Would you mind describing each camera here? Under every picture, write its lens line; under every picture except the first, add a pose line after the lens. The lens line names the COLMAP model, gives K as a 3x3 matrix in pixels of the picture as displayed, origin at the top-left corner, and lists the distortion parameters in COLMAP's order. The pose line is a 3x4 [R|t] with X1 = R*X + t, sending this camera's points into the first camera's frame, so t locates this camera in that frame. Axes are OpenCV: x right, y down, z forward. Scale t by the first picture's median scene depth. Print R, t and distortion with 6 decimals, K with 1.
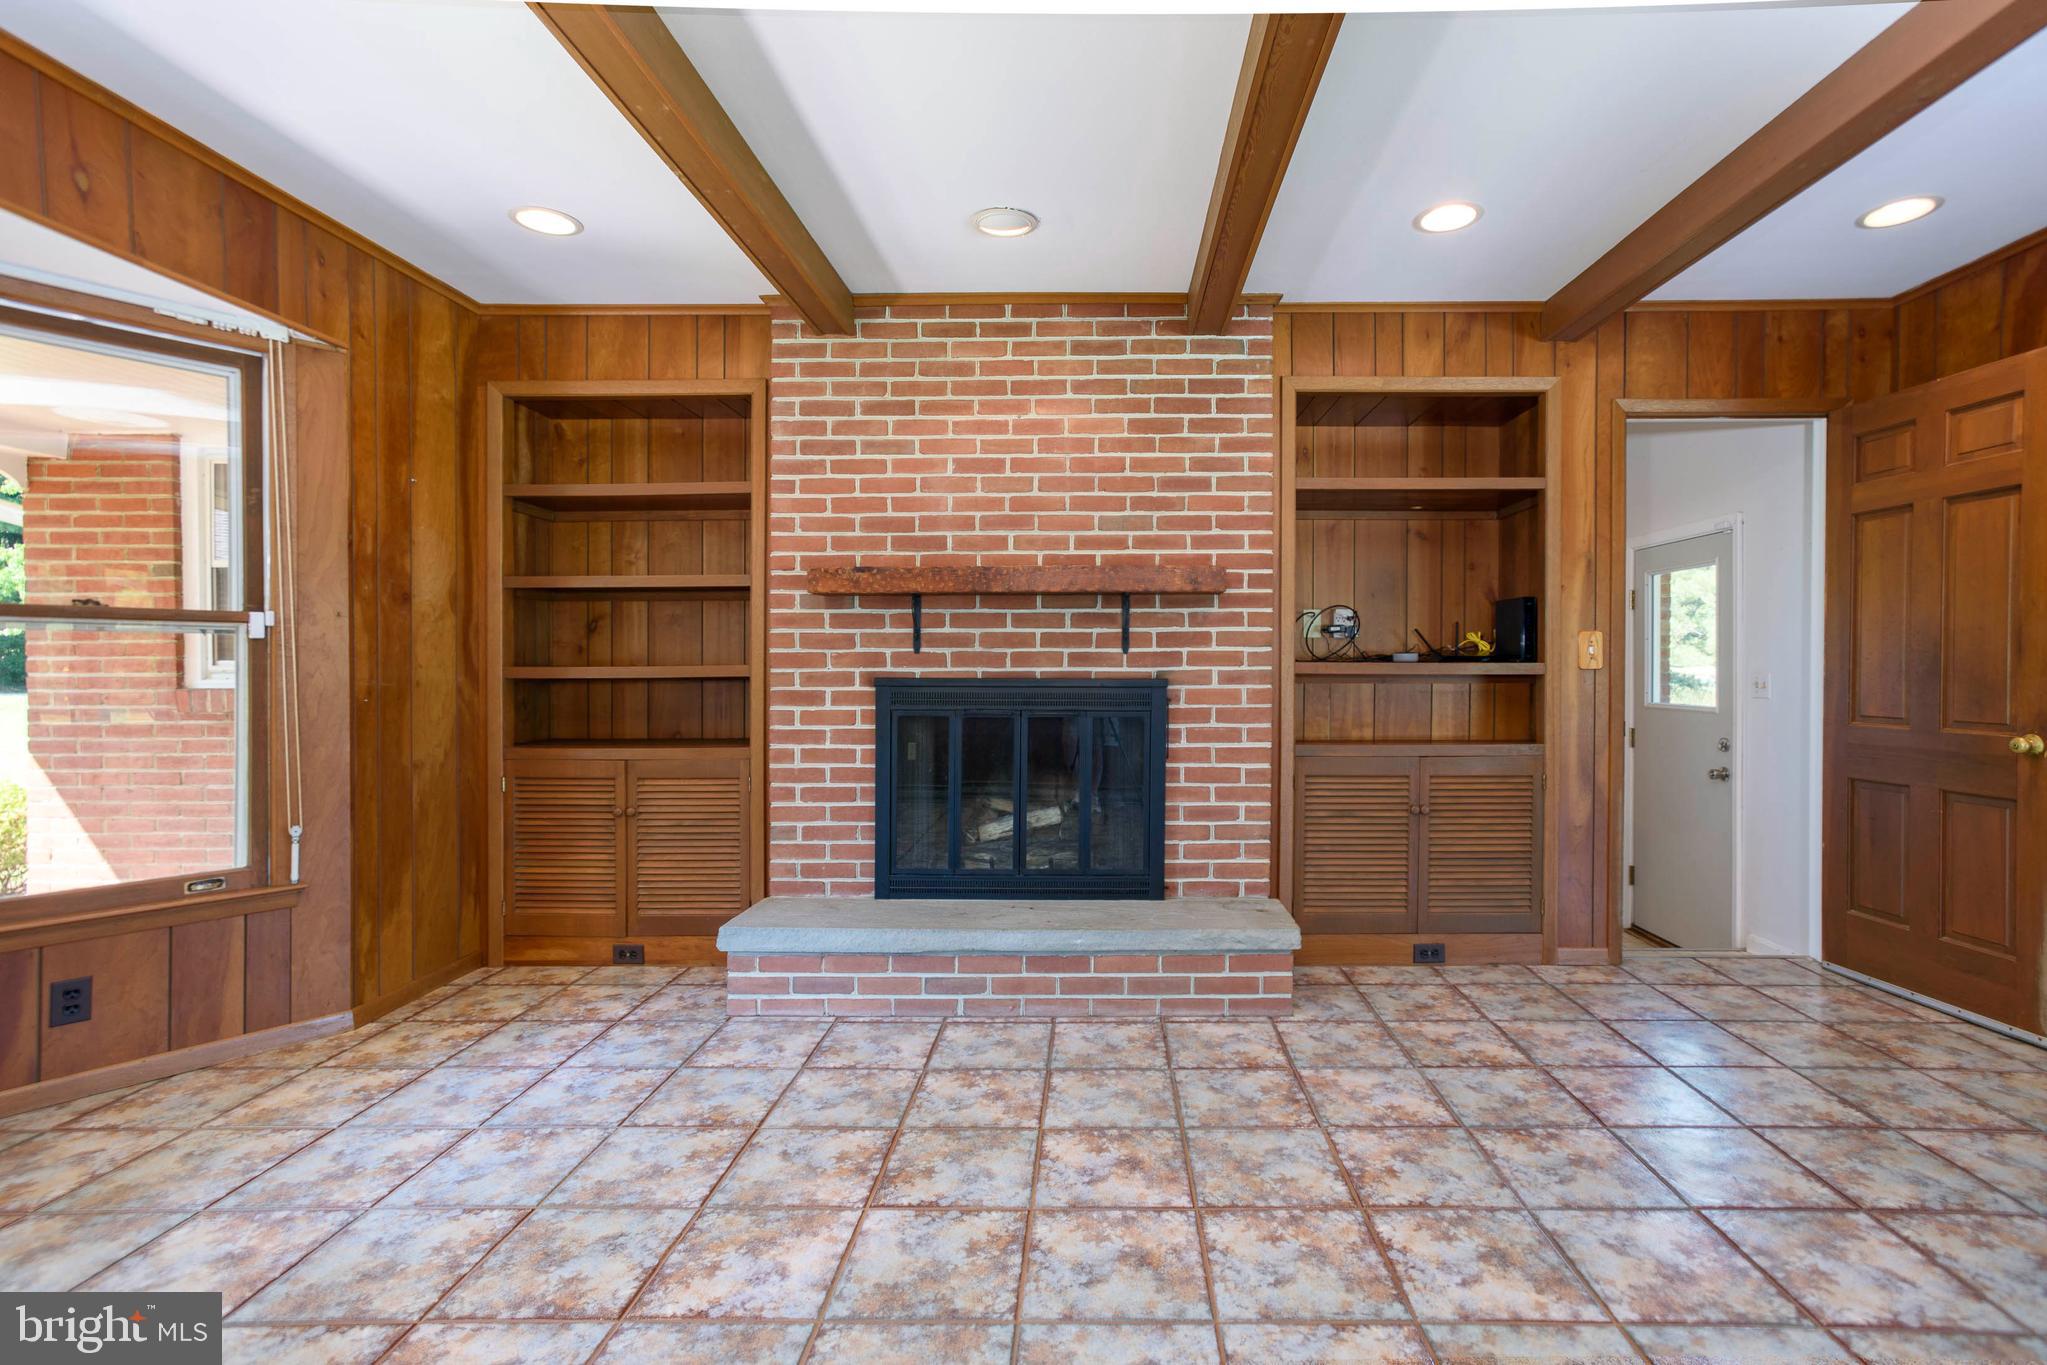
lens RADIAL K [[956.2, 0, 1105.1], [0, 956.2, 672.7], [0, 0, 1]] dist [-0.057722, 0.047742]
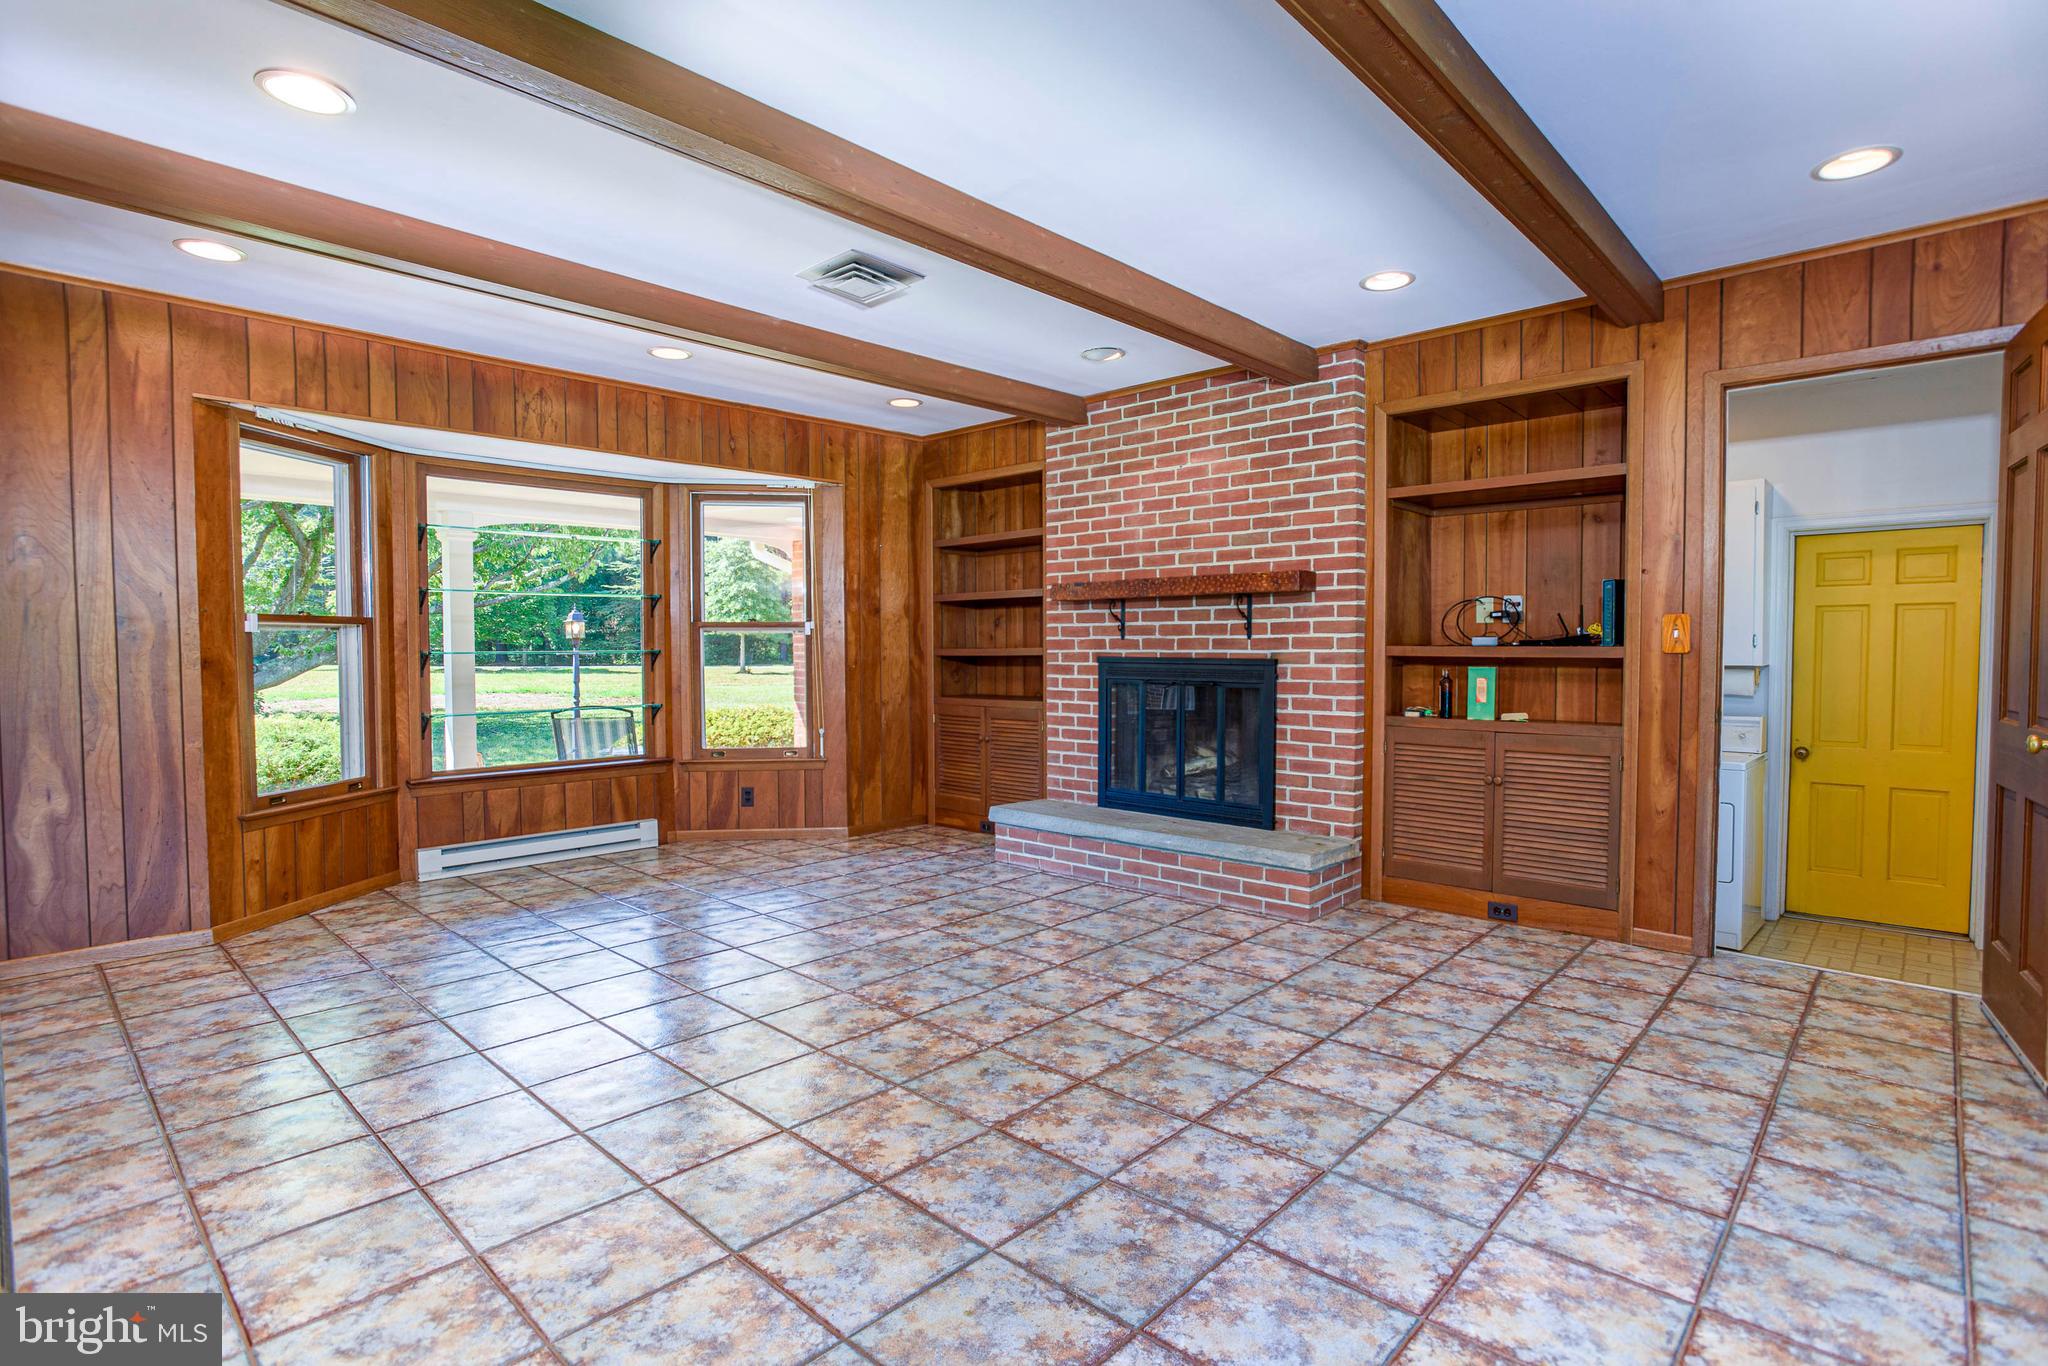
lens RADIAL K [[1007.5, 0, 1045.4], [0, 1007.5, 685.1], [0, 0, 1]] dist [-0.076254, 0.028838]
pose [[0.741107, 0.024629, -0.670935, 0.738953], [-0.002799, 0.999432, 0.033595, -0.002739], [0.671381, -0.023020, 0.740755, -0.205836]]
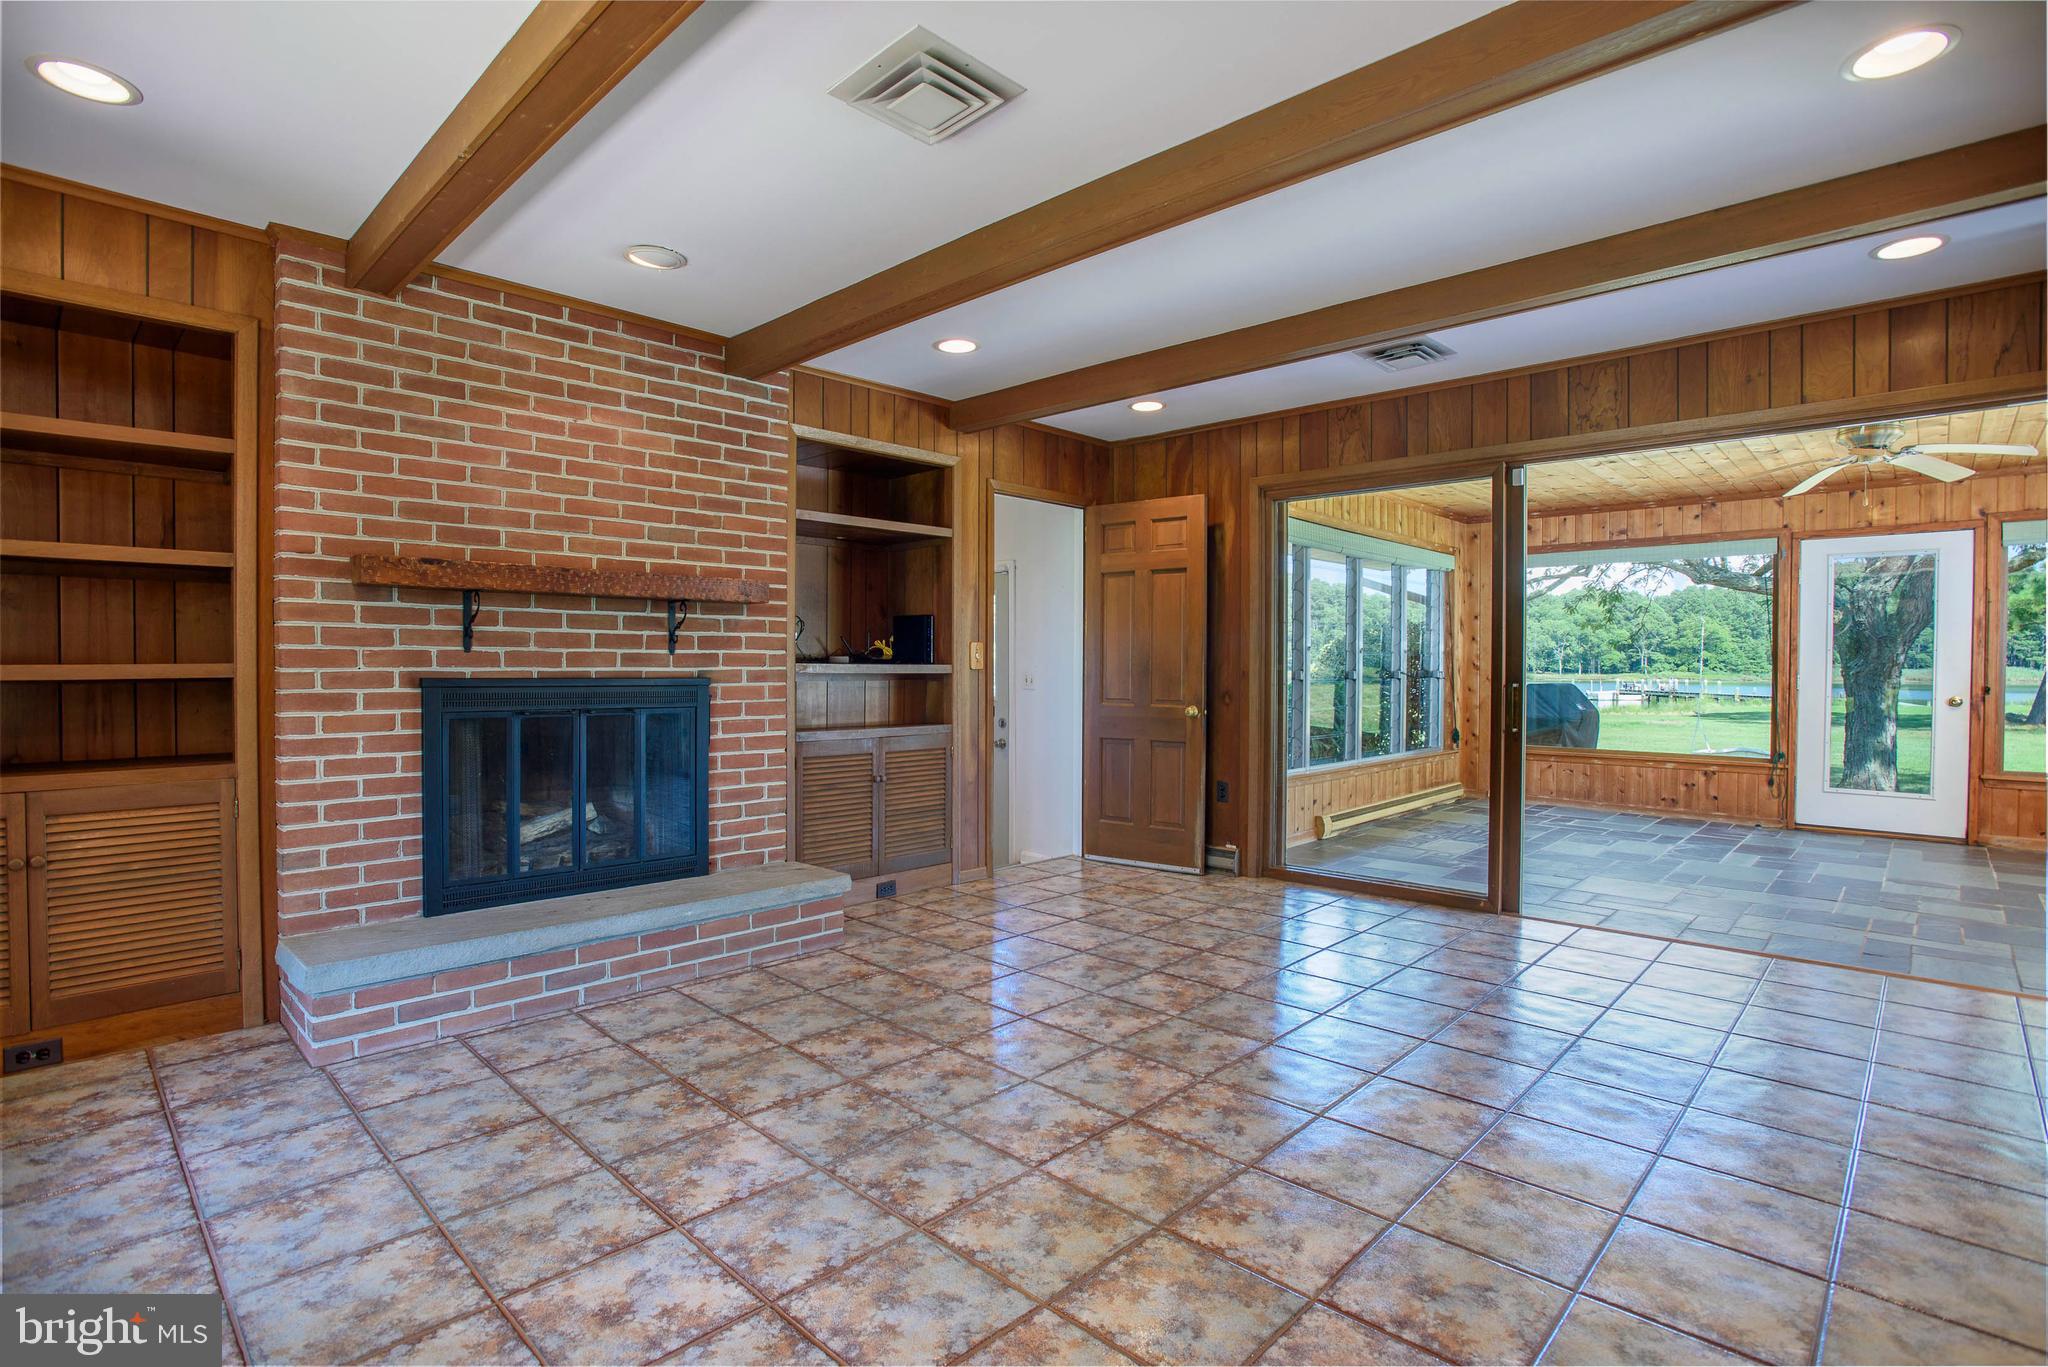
lens RADIAL K [[973.8, 0, 1017.1], [0, 973.8, 693.4], [0, 0, 1]] dist [-0.075309, 0.024117]
pose [[0.697577, -0.016048, 0.716330, -0.494382], [0.003683, 0.999816, 0.018812, 0.004887], [-0.716500, -0.010484, 0.697508, -0.050503]]
